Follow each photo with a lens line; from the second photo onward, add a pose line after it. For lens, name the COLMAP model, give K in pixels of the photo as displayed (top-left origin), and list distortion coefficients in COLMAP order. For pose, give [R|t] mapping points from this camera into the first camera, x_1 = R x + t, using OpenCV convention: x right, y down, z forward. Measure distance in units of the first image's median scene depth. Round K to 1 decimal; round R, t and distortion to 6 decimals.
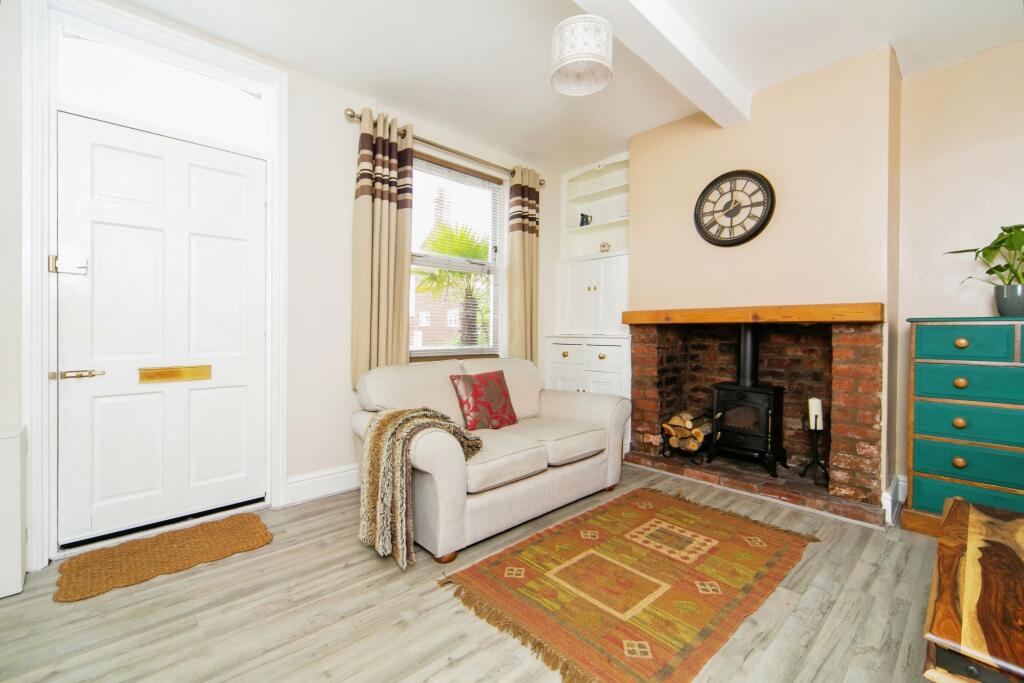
lens RADIAL K [[418.9, 0, 510.7], [0, 418.9, 338.0], [0, 0, 1]] dist [-0.003416, -0.000164]
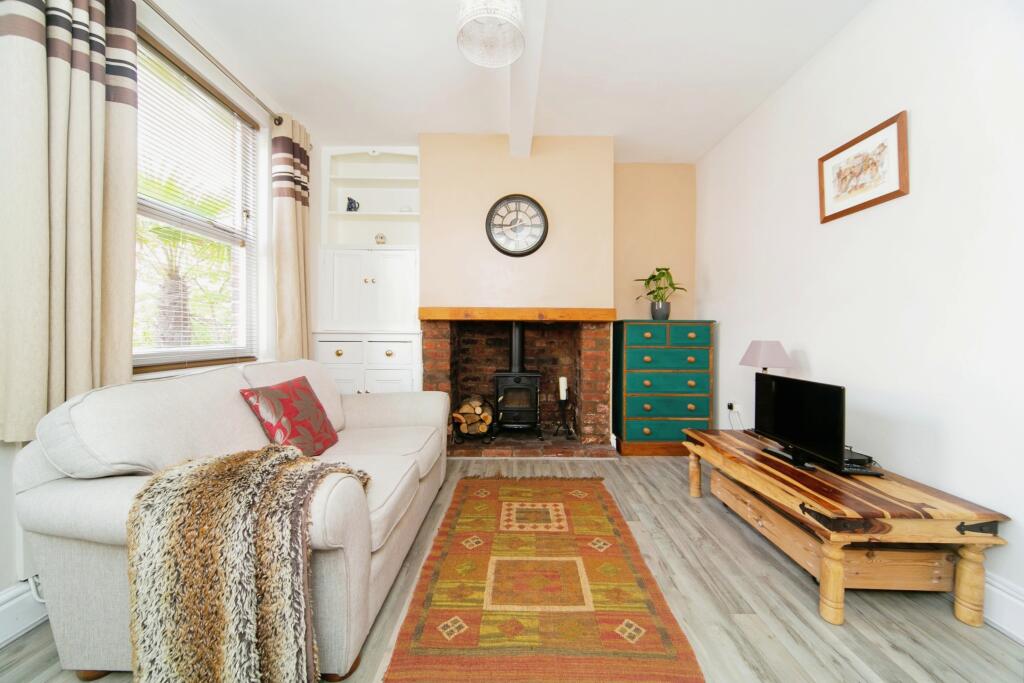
lens RADIAL K [[372.0, 0, 510.9], [0, 372.0, 339.2], [0, 0, 1]] dist [-0.001471, -0.000219]
pose [[0.683610, -0.012705, 0.729737, -0.271828], [0.006972, 0.999917, 0.010877, 0.005986], [-0.729815, -0.002348, 0.683641, 0.285939]]
